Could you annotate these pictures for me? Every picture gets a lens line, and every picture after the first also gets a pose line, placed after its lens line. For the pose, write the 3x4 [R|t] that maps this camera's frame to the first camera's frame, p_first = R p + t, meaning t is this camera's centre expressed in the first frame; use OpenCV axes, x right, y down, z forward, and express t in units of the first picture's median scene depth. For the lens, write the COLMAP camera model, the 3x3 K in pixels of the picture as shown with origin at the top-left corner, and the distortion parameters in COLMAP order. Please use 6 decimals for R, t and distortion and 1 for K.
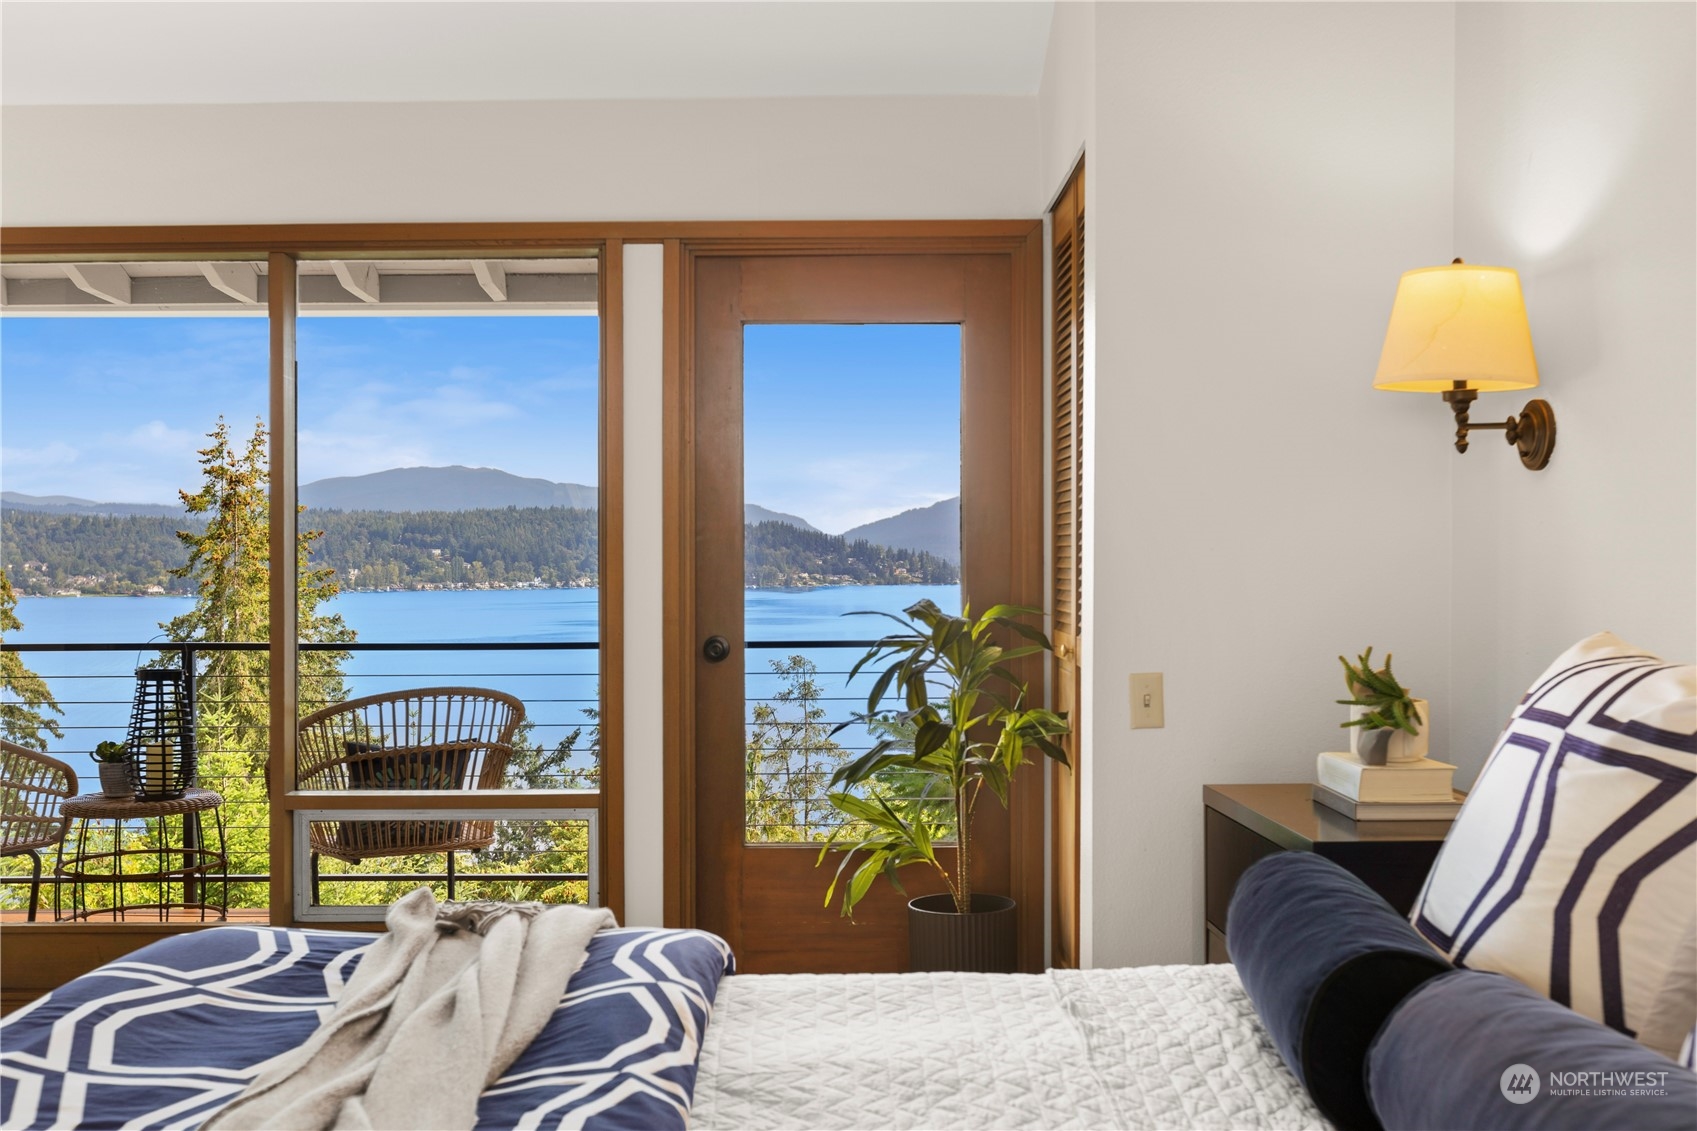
lens RADIAL K [[1661.8, 0, 848.6], [0, 1661.8, 570.9], [0, 0, 1]] dist [0.013888, 0.000000]
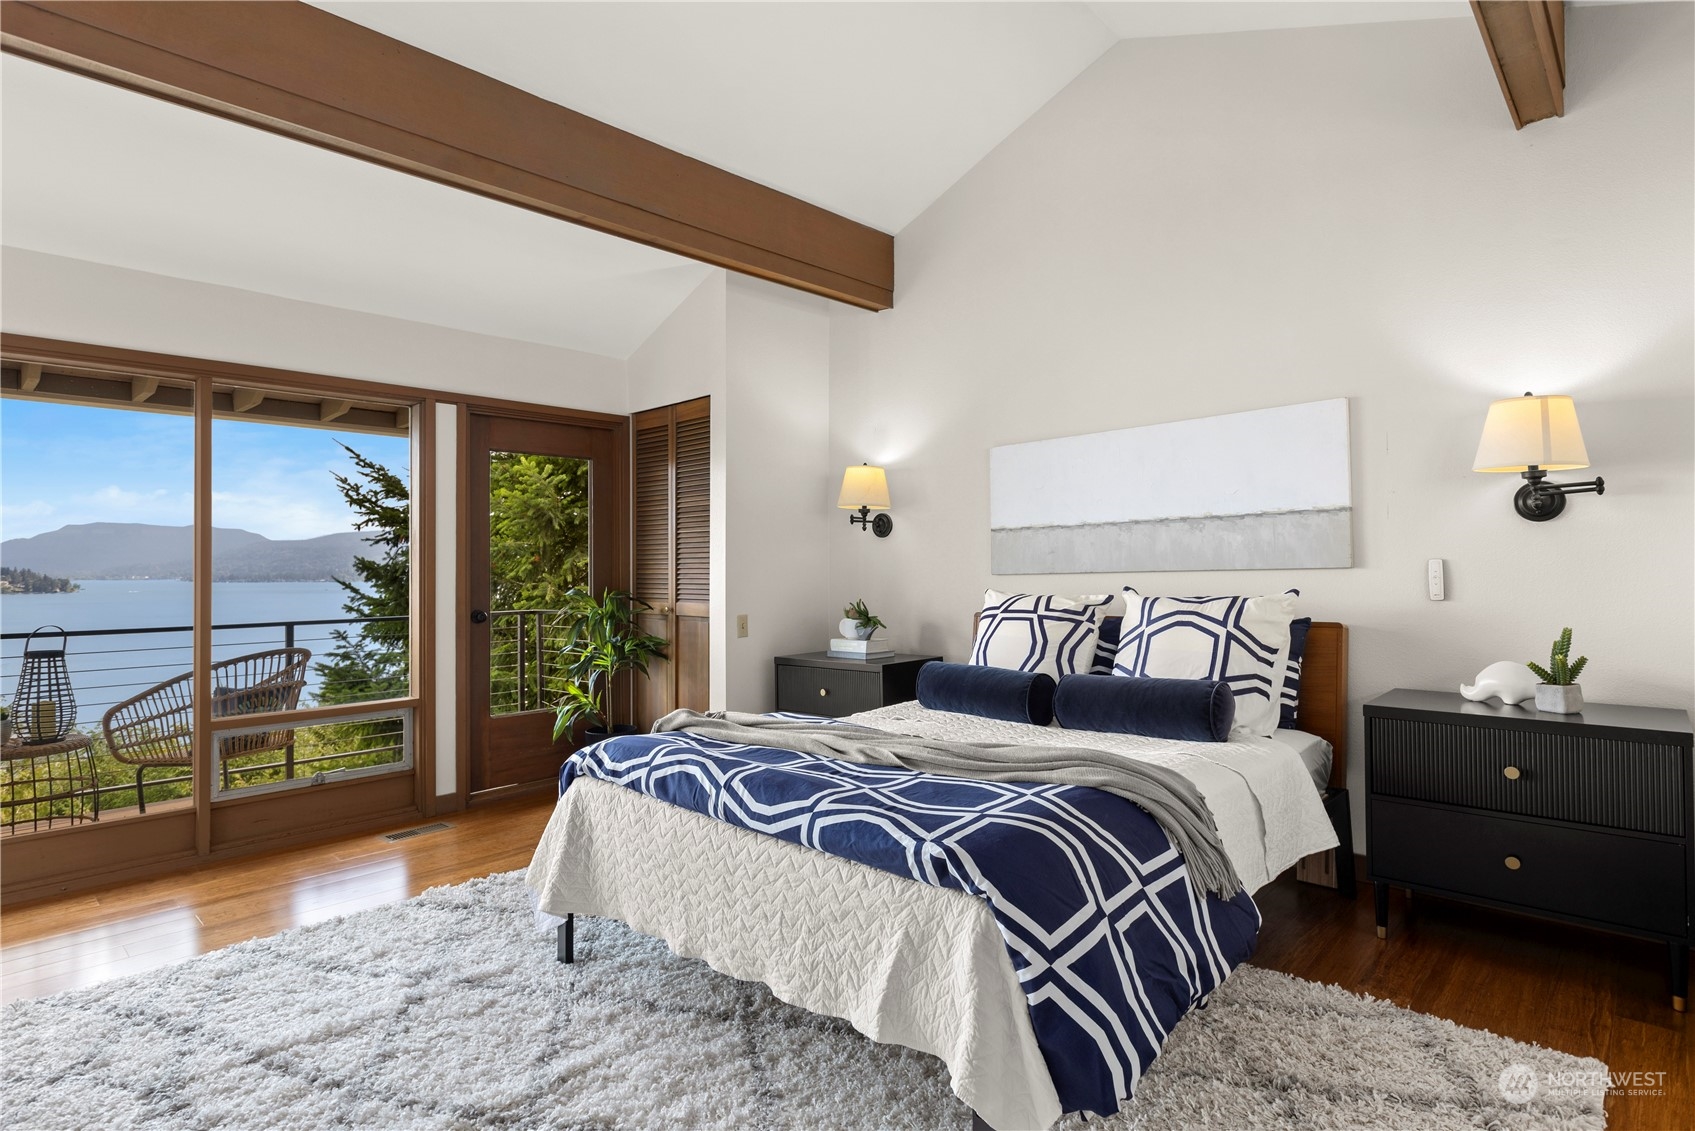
lens RADIAL K [[848.7, 0, 848.4], [0, 848.7, 557.8], [0, 0, 1]] dist [-0.001746, -0.000714]
pose [[0.688524, 0.007079, 0.725179, -0.510159], [0.011008, 0.999735, -0.020211, 0.002933], [-0.725130, 0.021898, 0.688263, 0.010561]]
